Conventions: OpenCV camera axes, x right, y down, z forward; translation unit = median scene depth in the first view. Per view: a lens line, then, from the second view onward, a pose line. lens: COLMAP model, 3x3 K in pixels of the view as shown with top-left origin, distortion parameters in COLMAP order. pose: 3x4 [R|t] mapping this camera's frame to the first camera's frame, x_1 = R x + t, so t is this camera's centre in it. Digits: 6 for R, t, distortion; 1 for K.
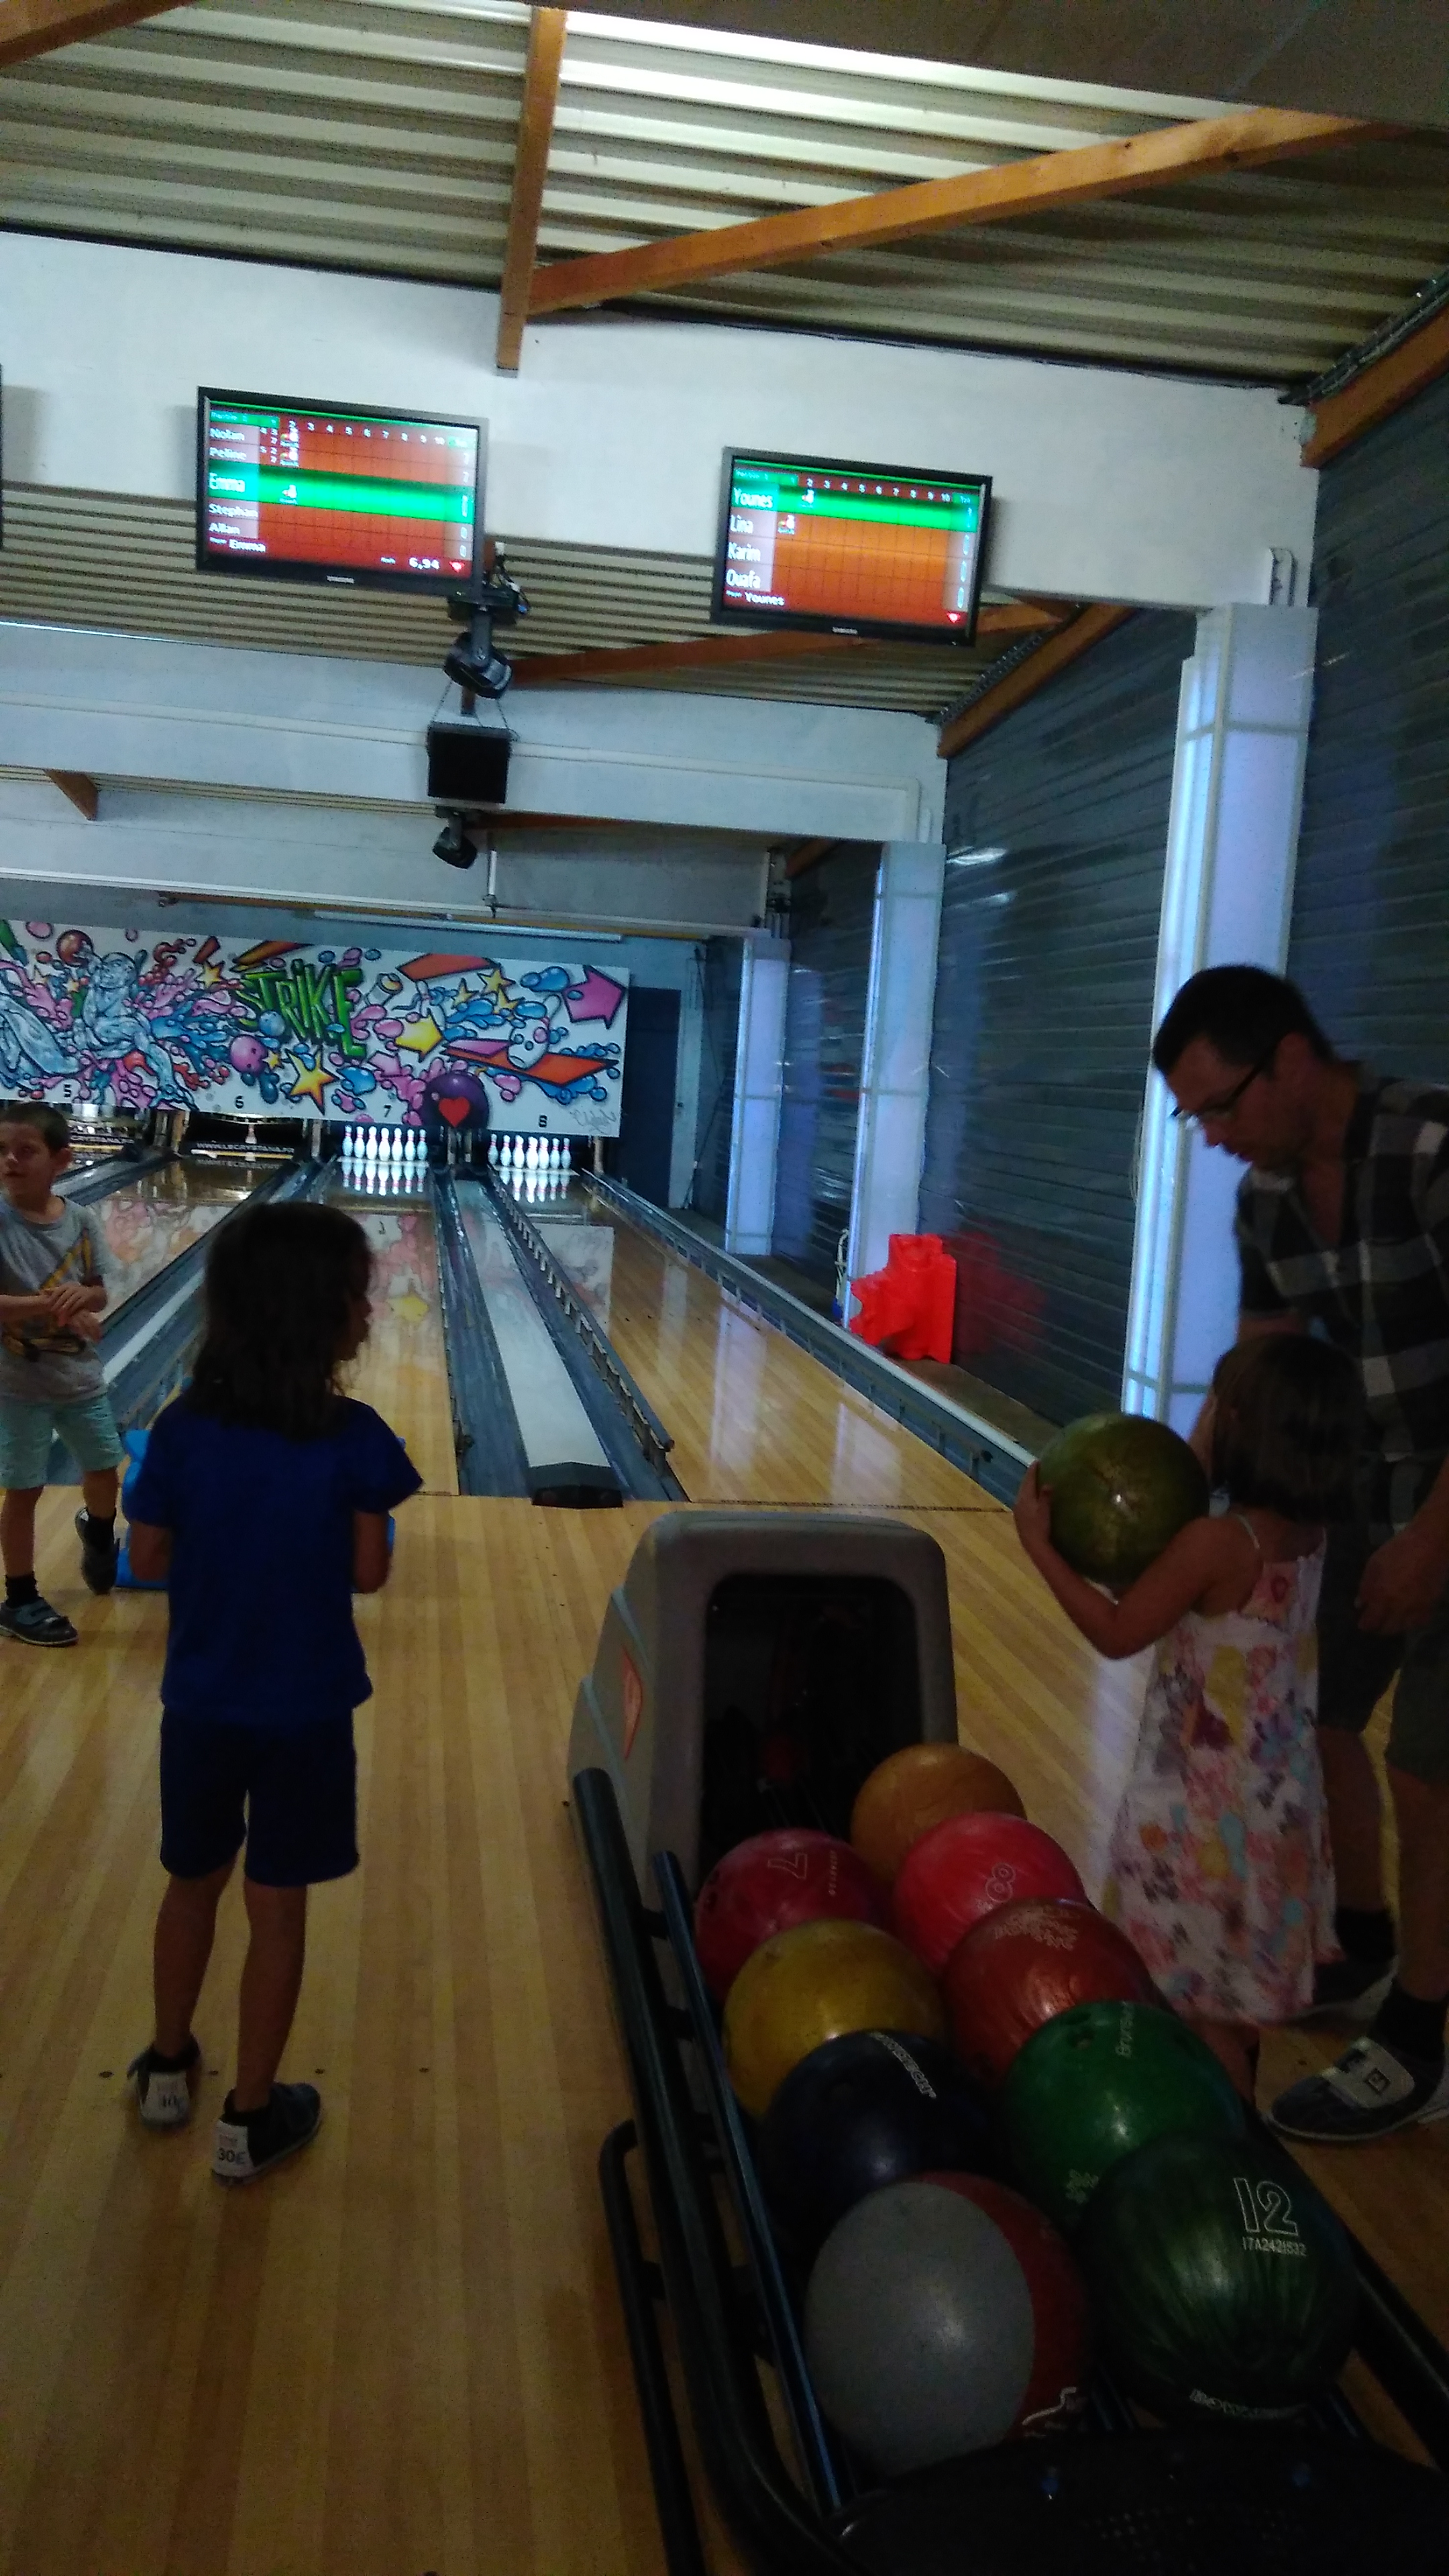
lens RADIAL K [[2023.7, 0, 730.9], [0, 2023.7, 1274.3], [0, 0, 1]] dist [0.111952, -0.183222]
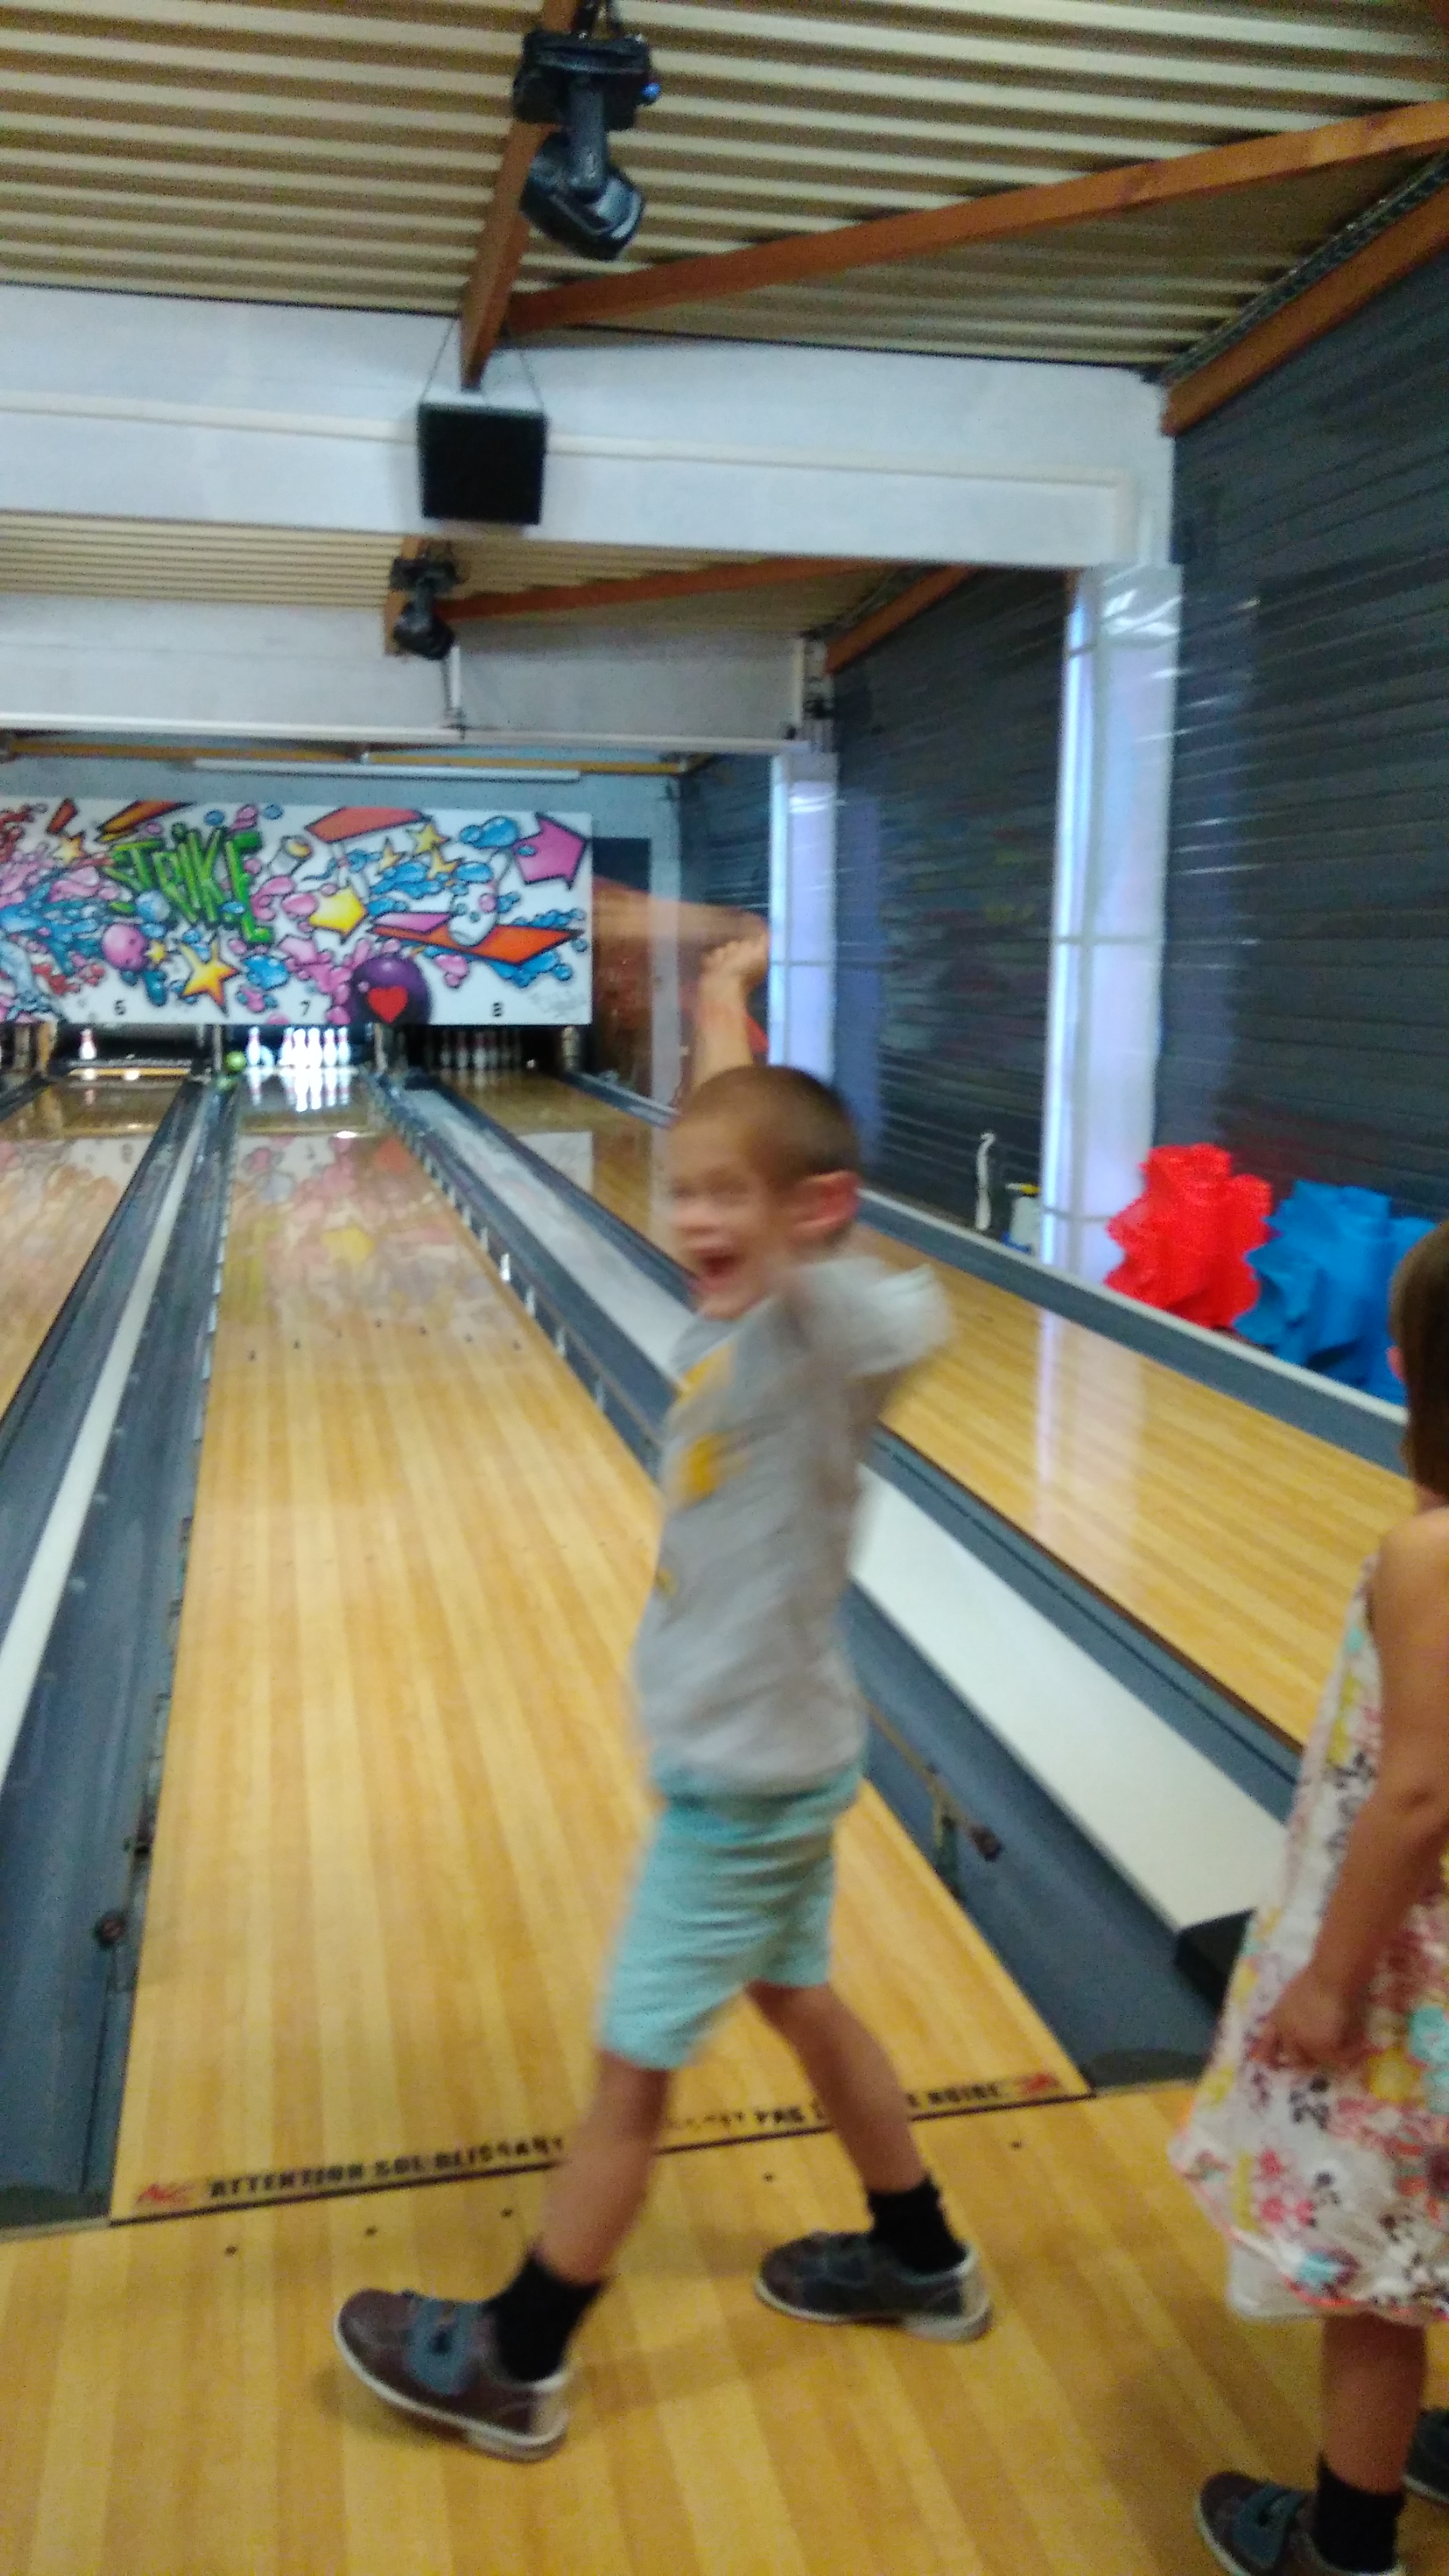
lens RADIAL K [[1975.2, 0, 721.6], [0, 1975.2, 1287.2], [0, 0, 1]] dist [0.102845, -0.167880]
pose [[0.995644, -0.068891, 0.062826, -0.062600], [0.064113, 0.995110, 0.075136, -0.018797], [-0.067695, -0.070781, 0.995192, 0.195382]]
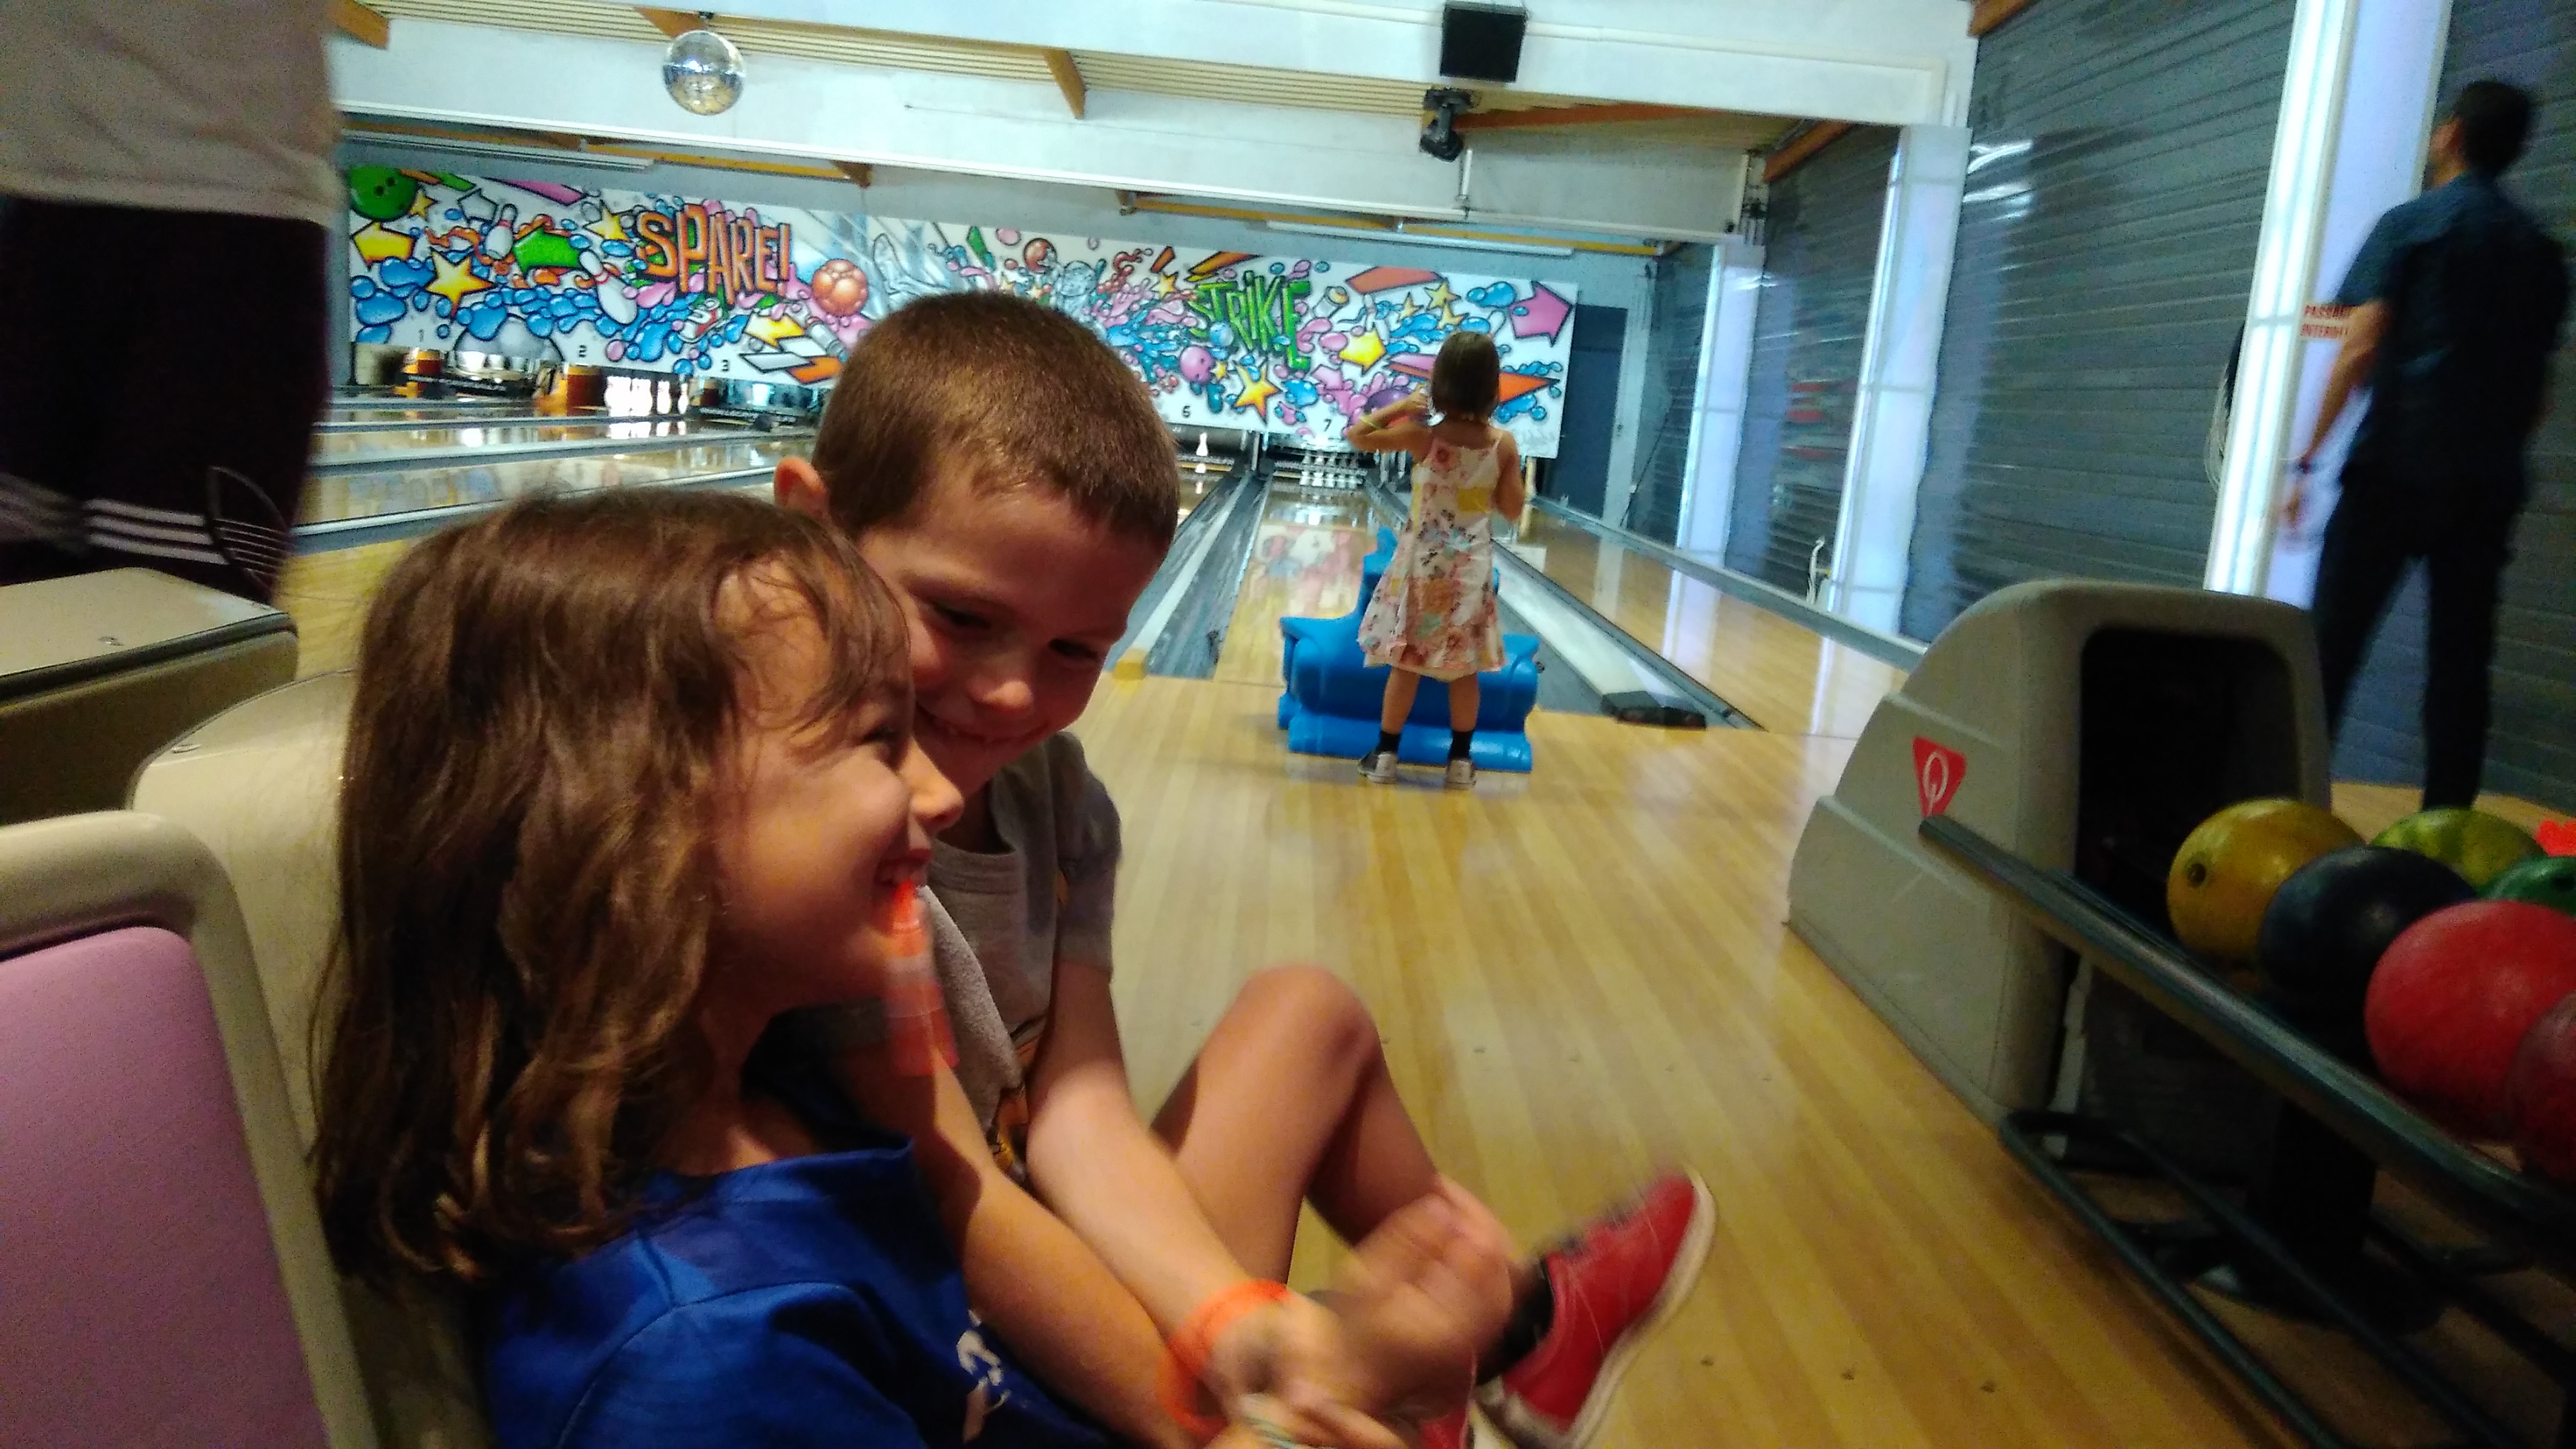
lens RADIAL K [[2035.4, 0, 1279.2], [0, 2035.4, 735.7], [0, 0, 1]] dist [0.112957, -0.215808]
pose [[0.987088, 0.051640, -0.151626, -0.031832], [-0.044105, 0.997639, 0.052649, 0.022069], [0.153987, -0.045282, 0.987035, -0.011771]]
